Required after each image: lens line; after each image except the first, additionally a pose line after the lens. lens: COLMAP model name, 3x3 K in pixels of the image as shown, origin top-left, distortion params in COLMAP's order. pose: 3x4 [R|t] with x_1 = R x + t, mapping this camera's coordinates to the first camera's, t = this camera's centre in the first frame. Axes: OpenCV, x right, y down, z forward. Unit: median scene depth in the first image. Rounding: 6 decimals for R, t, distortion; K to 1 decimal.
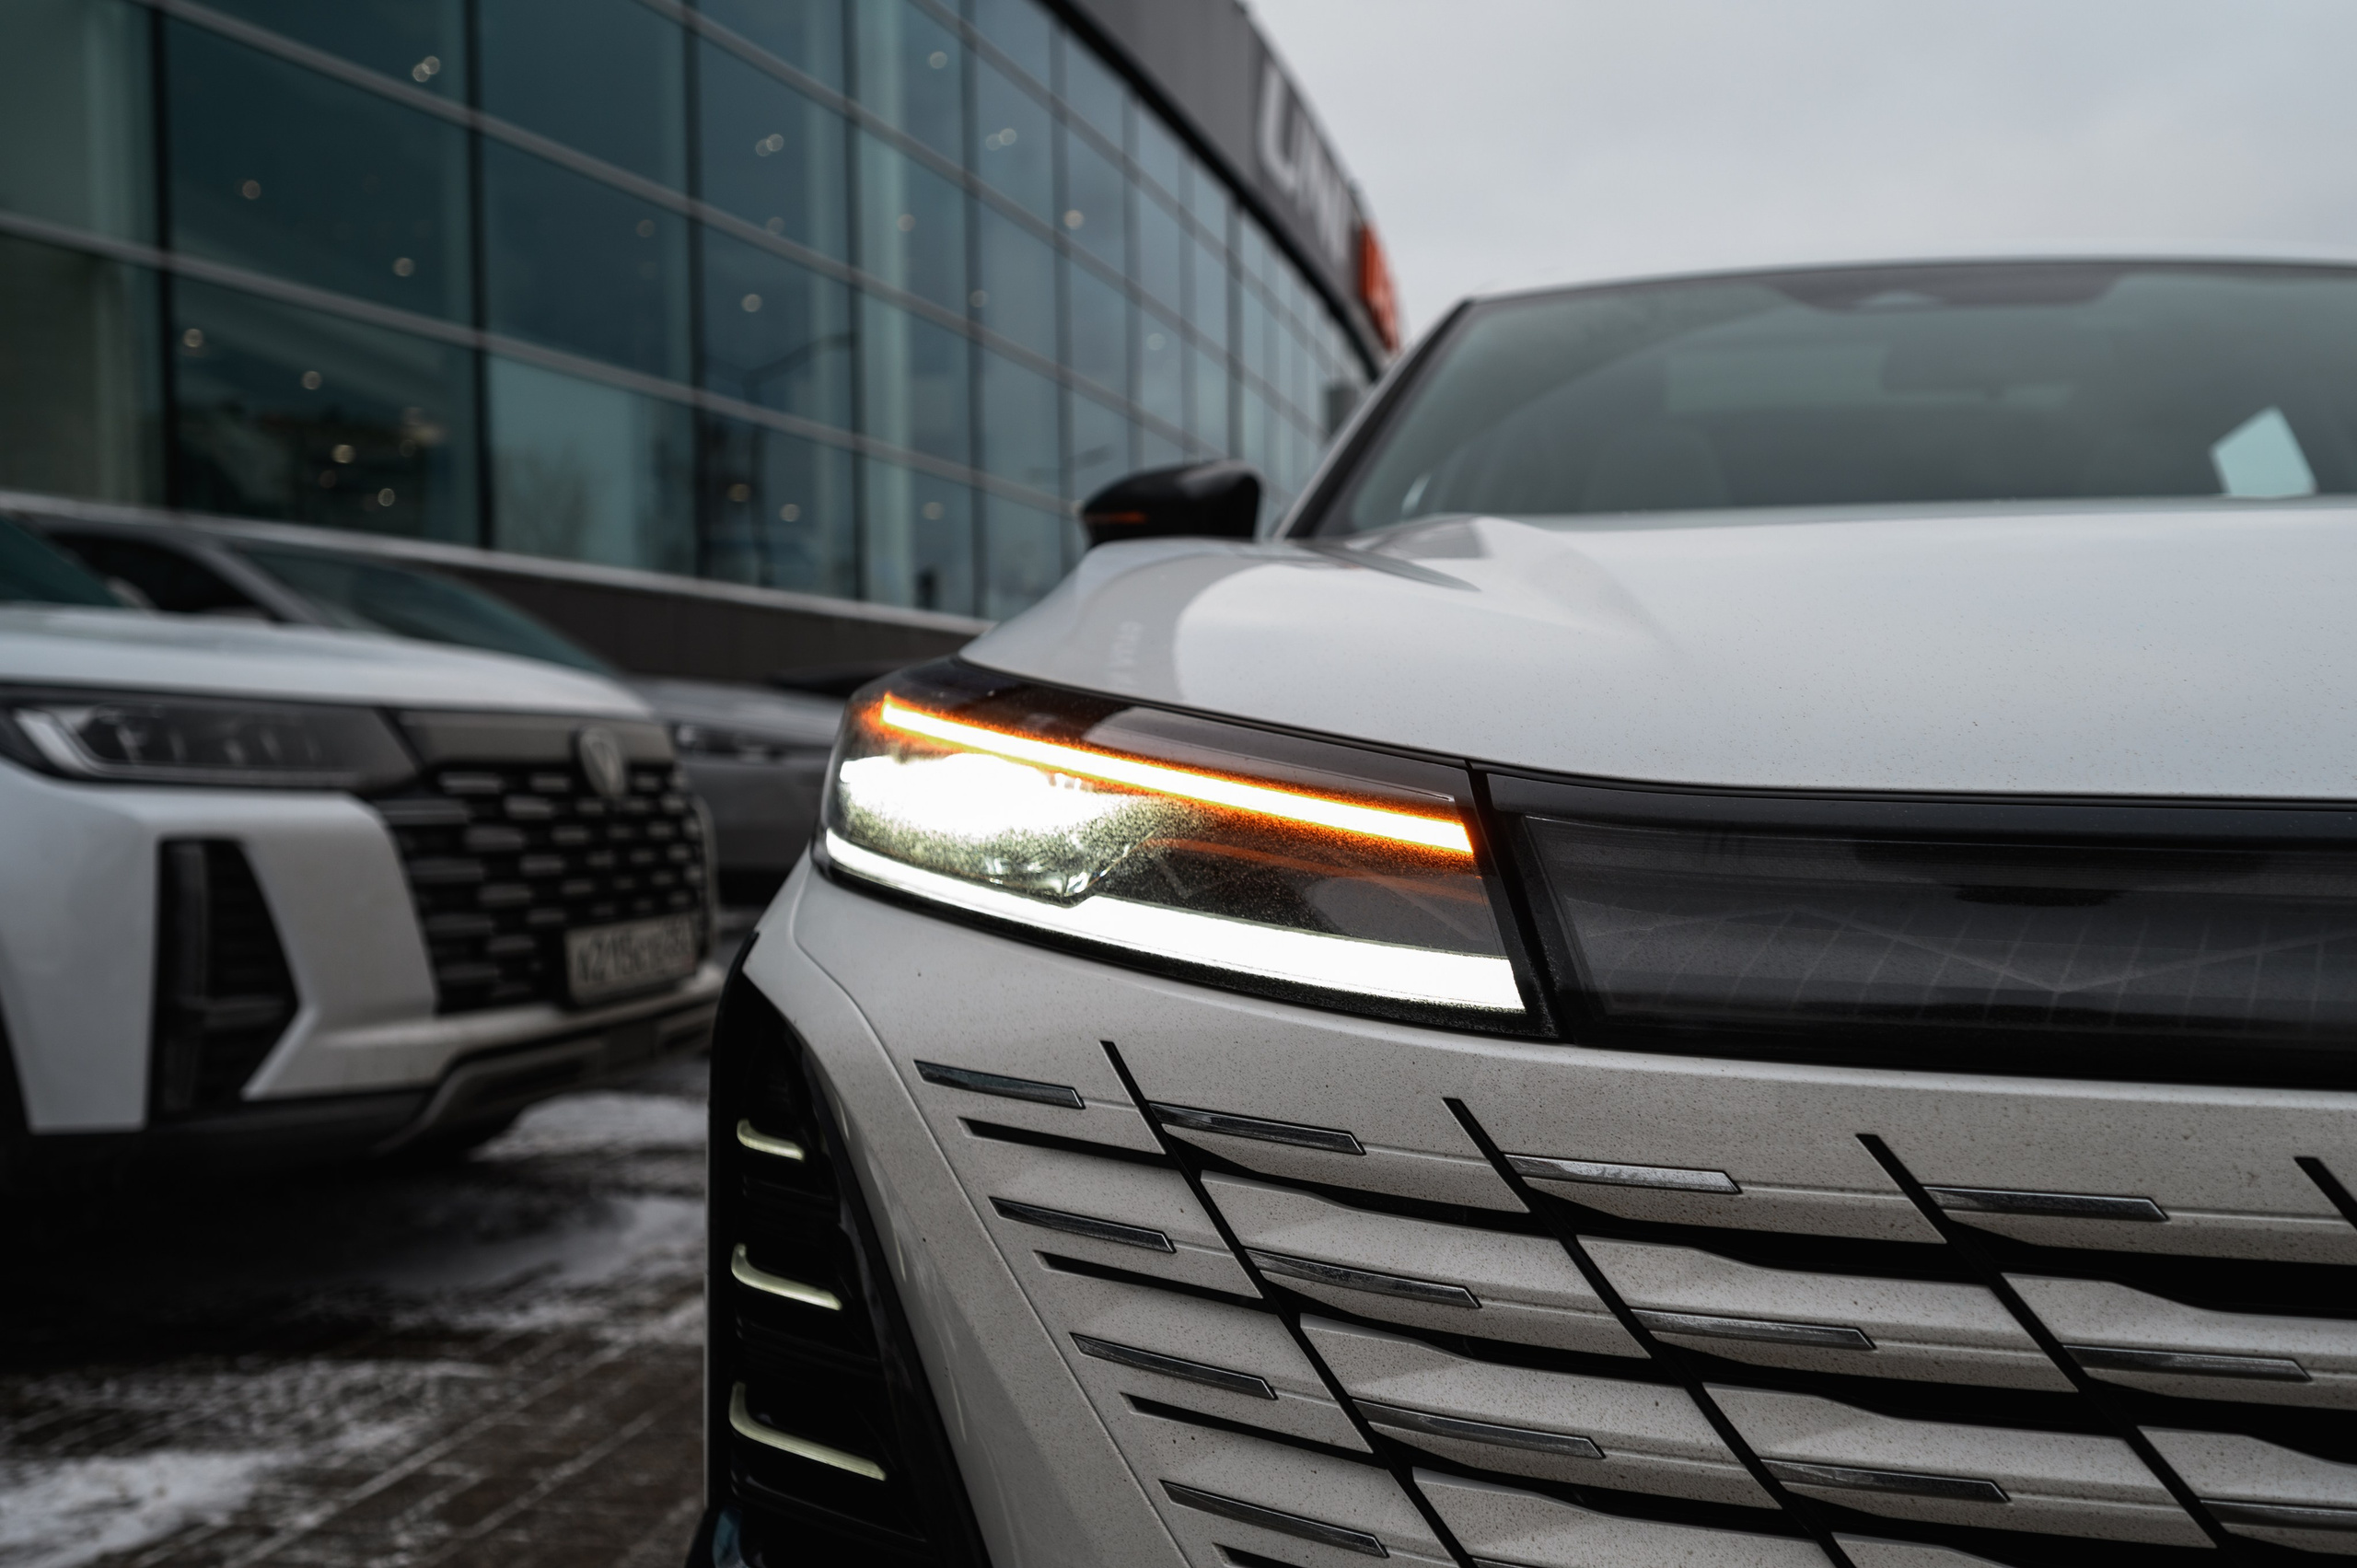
lens RADIAL K [[1635.7, 0, 1181.5], [0, 1635.7, 794.3], [0, 0, 1]] dist [-0.007731, 0.004350]
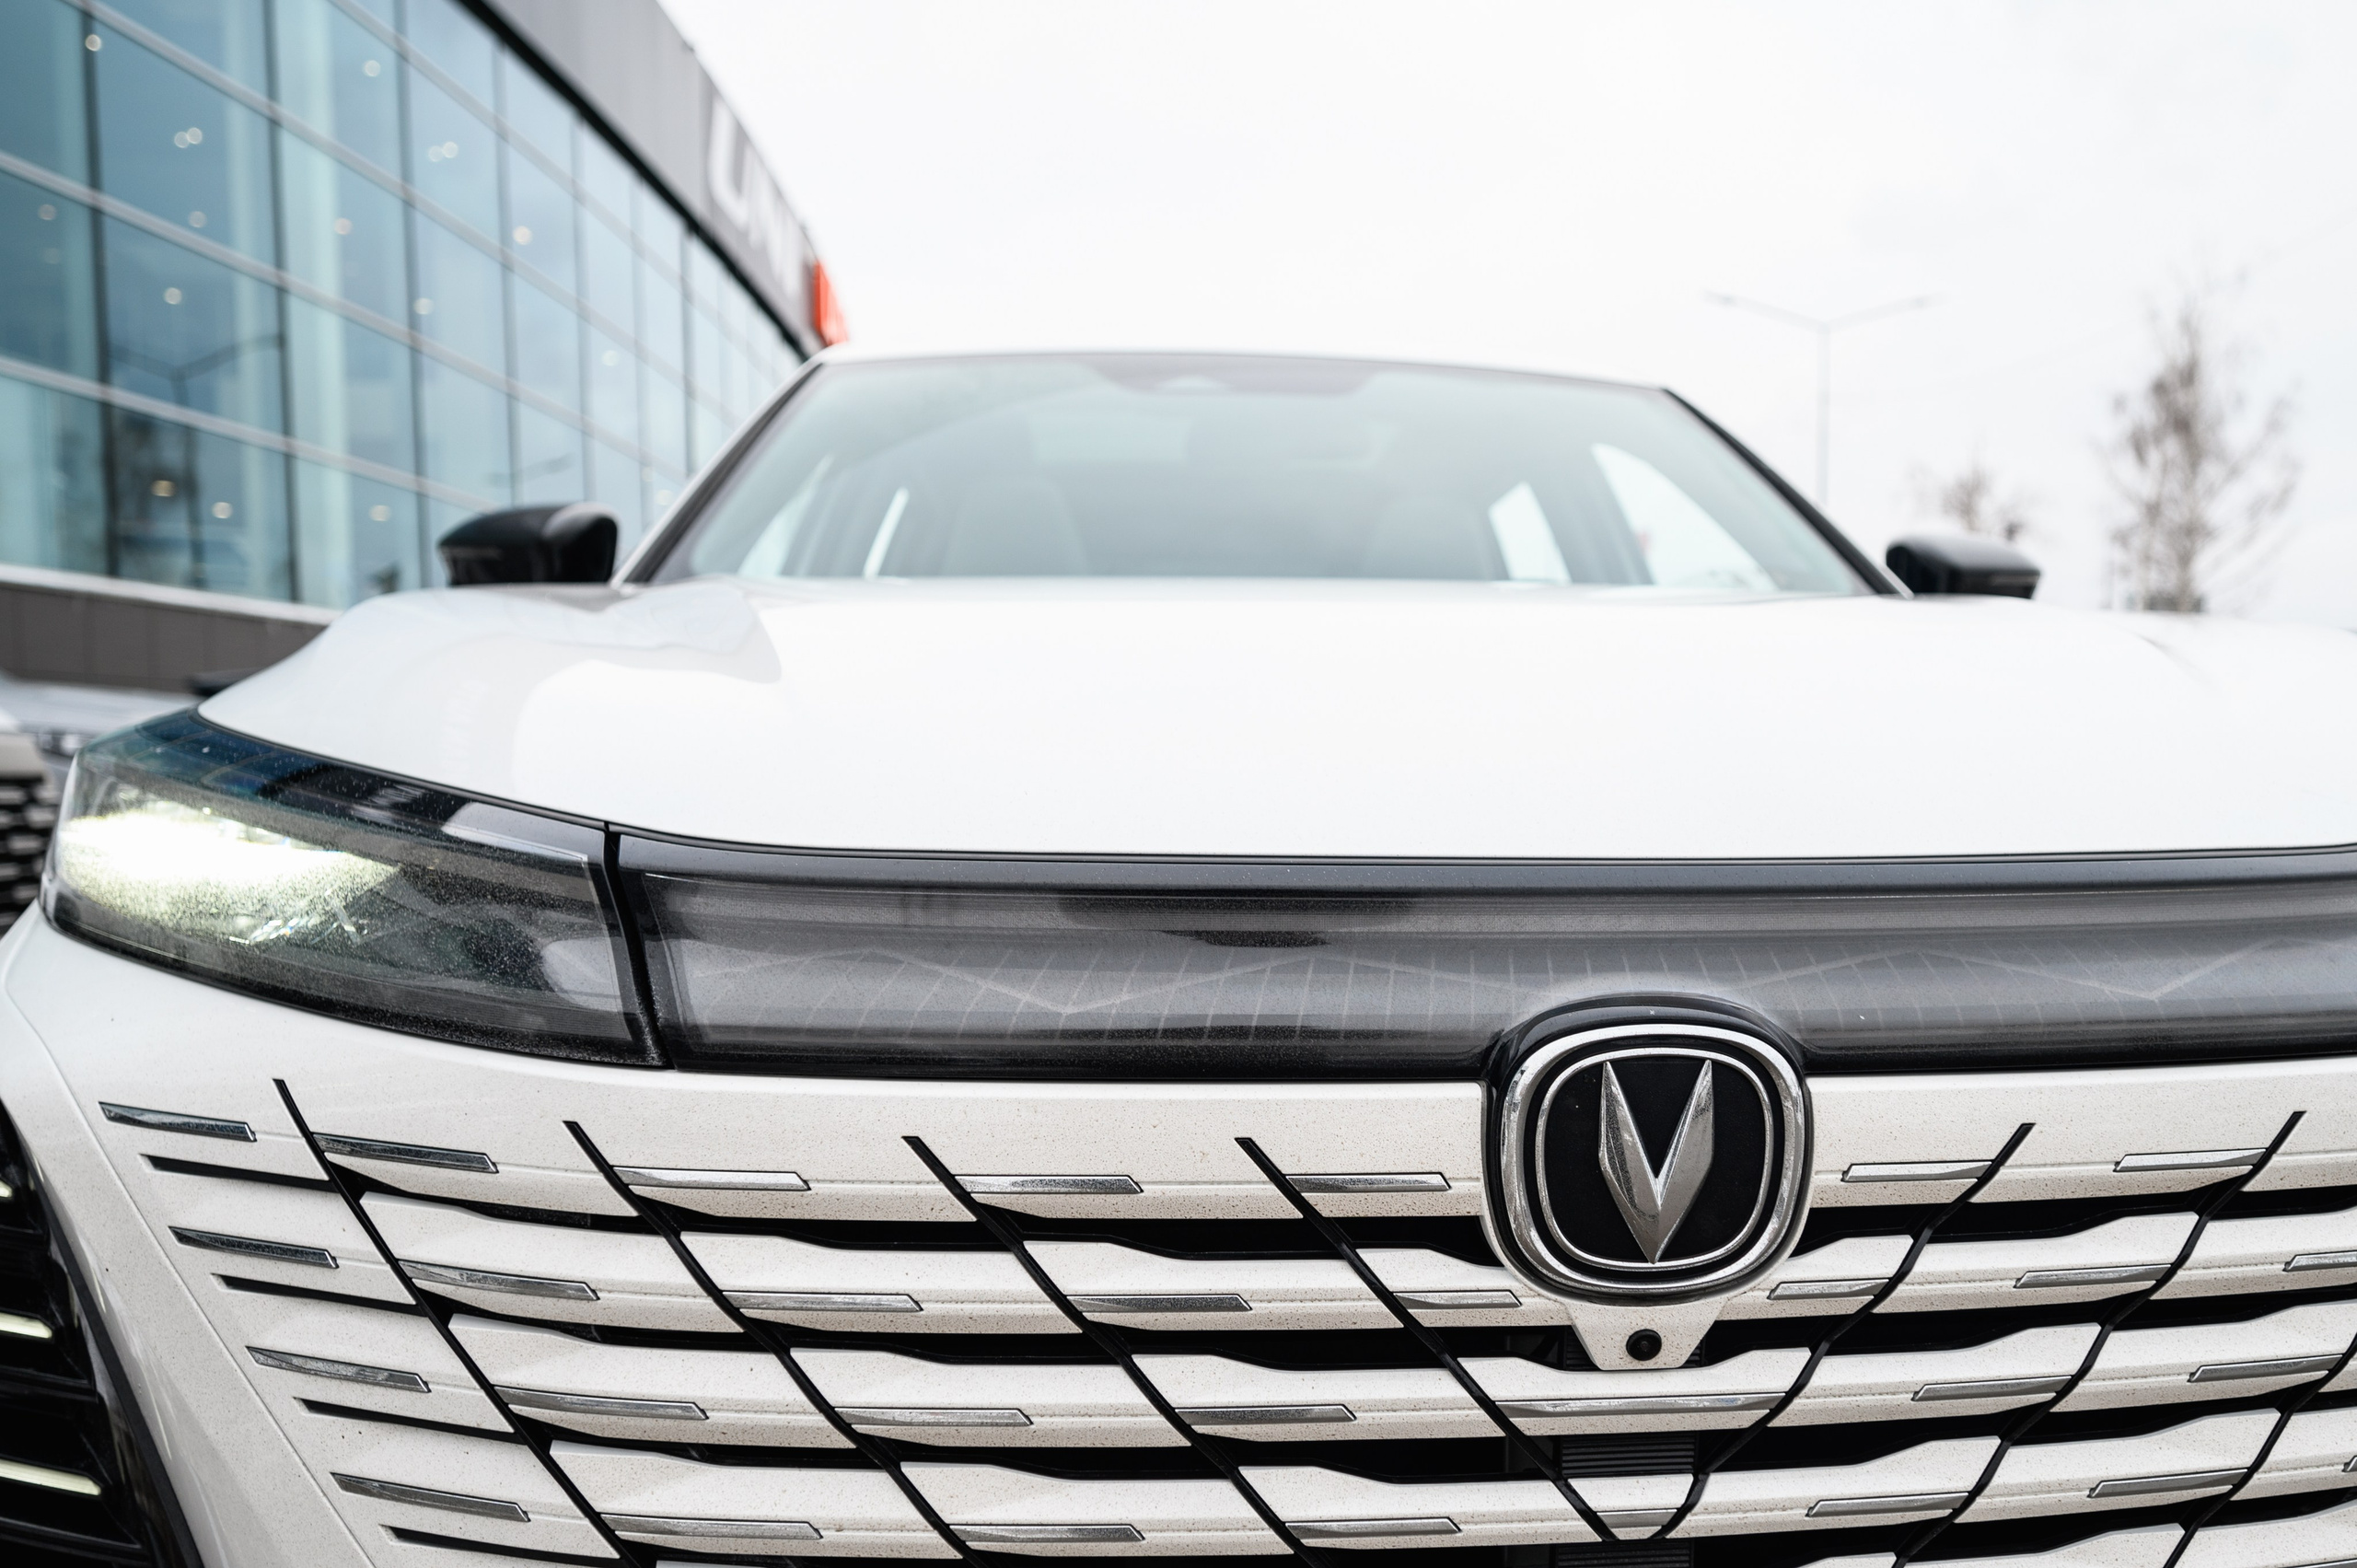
lens RADIAL K [[1560.2, 0, 1176.7], [0, 1560.2, 777.1], [0, 0, 1]] dist [0.001007, -0.008109]
pose [[0.973794, -0.003245, 0.227409, 0.299375], [0.000225, 0.999911, 0.013305, -0.063930], [-0.227432, -0.012906, 0.973708, -0.148664]]
